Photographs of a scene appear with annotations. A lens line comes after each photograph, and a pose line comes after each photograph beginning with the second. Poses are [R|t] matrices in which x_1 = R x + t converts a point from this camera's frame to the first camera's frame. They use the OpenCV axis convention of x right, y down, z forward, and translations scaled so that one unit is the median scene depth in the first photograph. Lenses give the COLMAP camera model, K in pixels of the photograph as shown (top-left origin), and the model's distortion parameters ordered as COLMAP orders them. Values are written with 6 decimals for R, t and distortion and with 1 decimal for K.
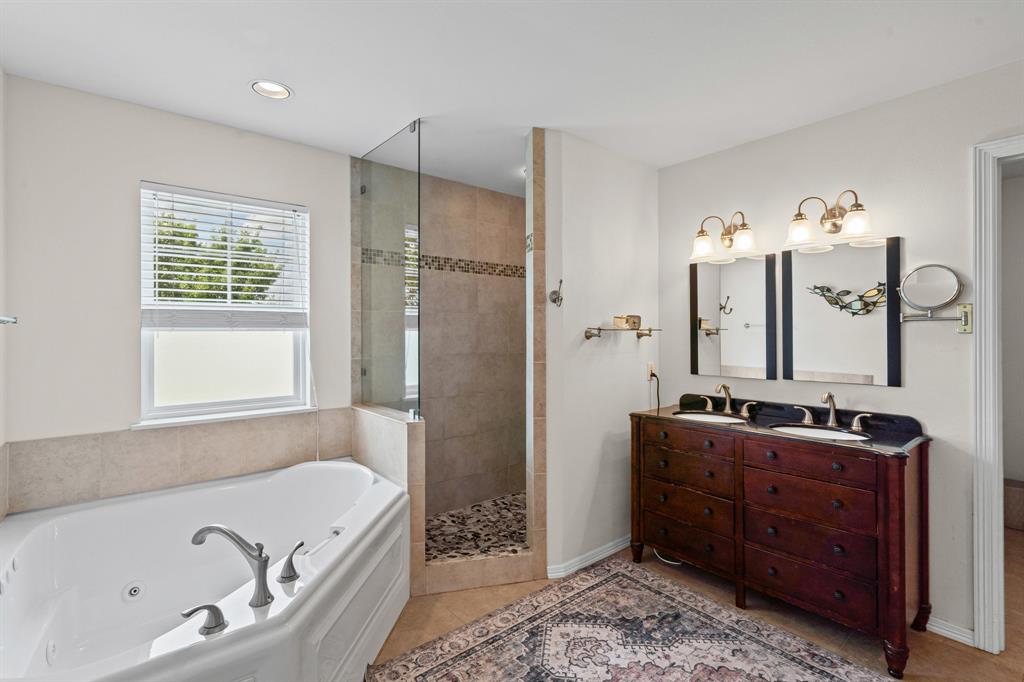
lens RADIAL K [[474.6, 0, 513.2], [0, 474.6, 334.5], [0, 0, 1]] dist [-0.002516, 0.001130]
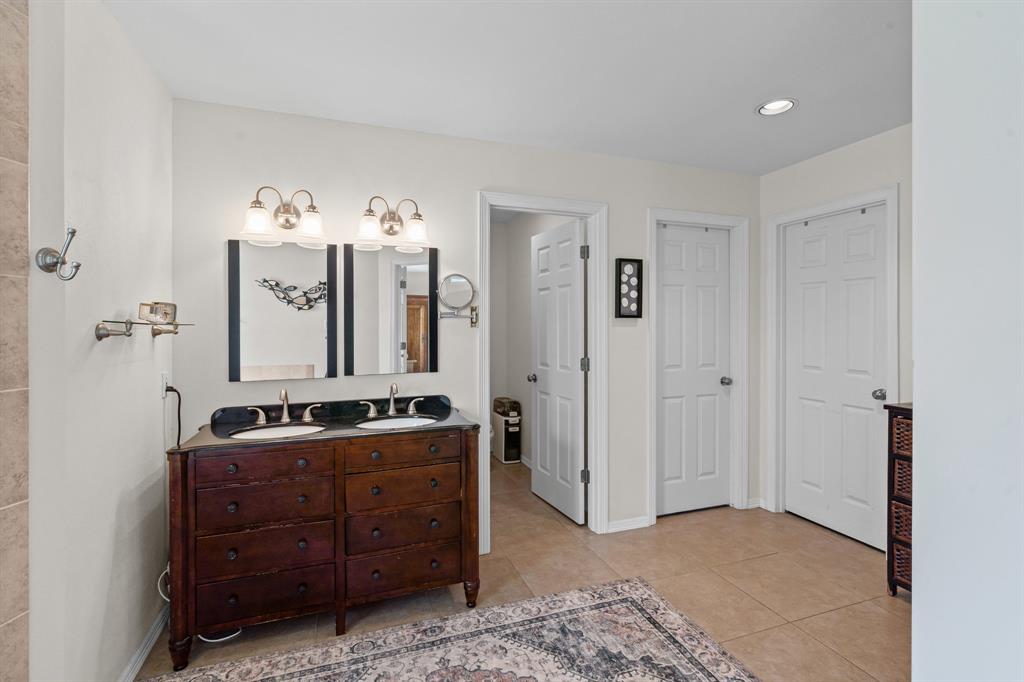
lens RADIAL K [[474.6, 0, 511.8], [0, 474.6, 328.3], [0, 0, 1]] dist [-0.002516, 0.001130]
pose [[0.334995, -0.006729, 0.942196, -0.229737], [0.003901, 0.999976, 0.005755, -0.006396], [-0.942212, 0.001748, 0.335013, 0.355725]]
